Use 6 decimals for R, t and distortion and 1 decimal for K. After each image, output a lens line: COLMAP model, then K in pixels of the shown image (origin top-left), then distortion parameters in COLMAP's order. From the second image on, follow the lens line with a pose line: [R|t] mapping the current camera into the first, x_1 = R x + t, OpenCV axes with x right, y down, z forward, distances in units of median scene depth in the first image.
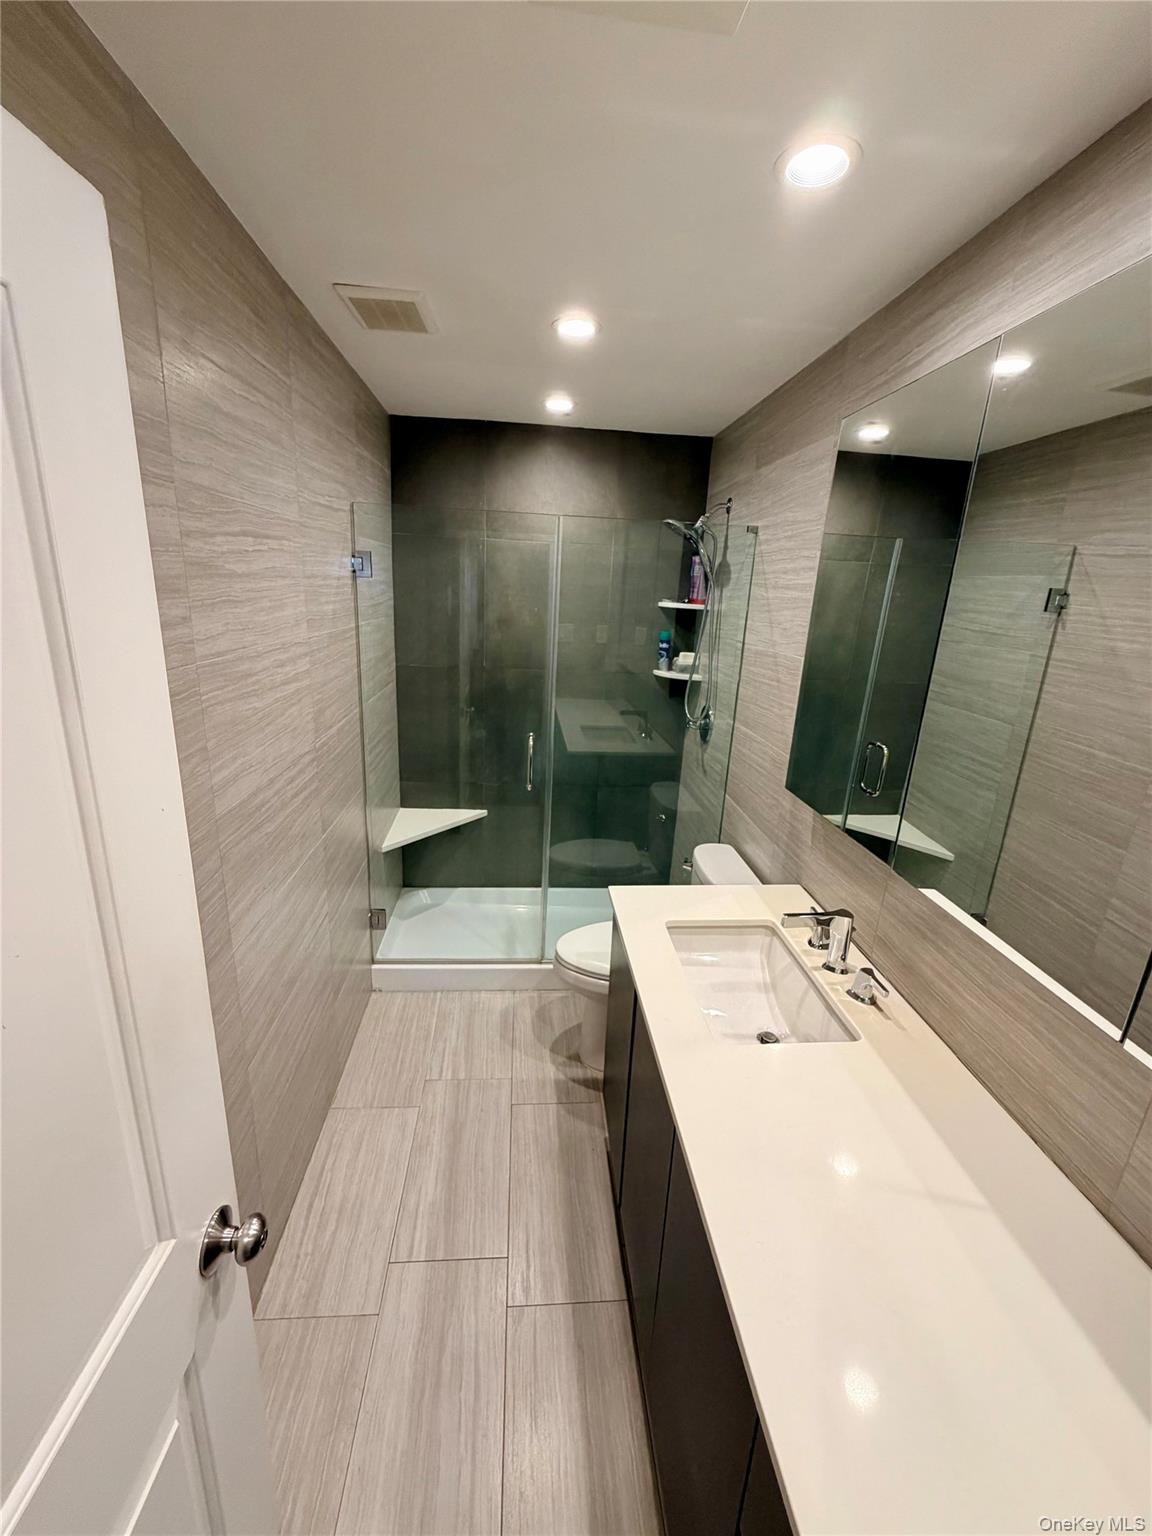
lens RADIAL K [[612.9, 0, 573.1], [0, 612.9, 765.6], [0, 0, 1]] dist [-0.000328, -0.000331]
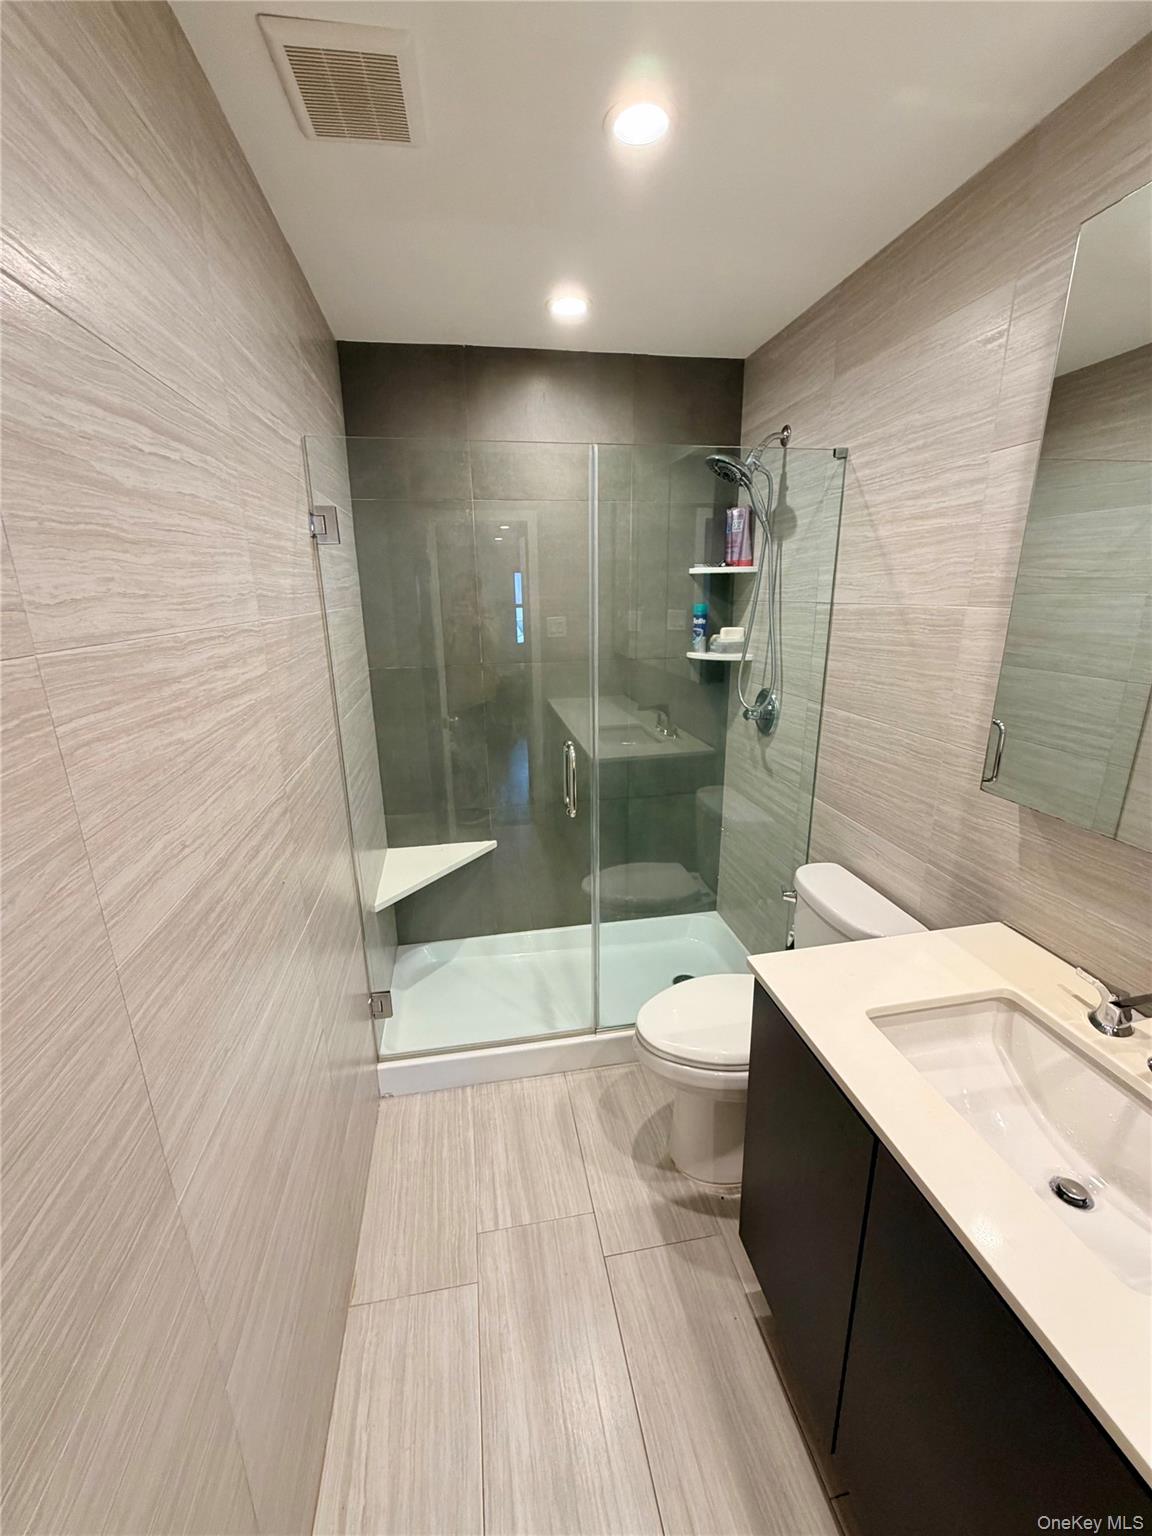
lens RADIAL K [[612.9, 0, 573.1], [0, 612.9, 765.6], [0, 0, 1]] dist [-0.000328, -0.000331]
pose [[0.993322, -0.087614, 0.075074, -0.122741], [0.087782, 0.996139, 0.001065, -0.024058], [-0.074877, 0.005533, 0.997177, 0.245027]]
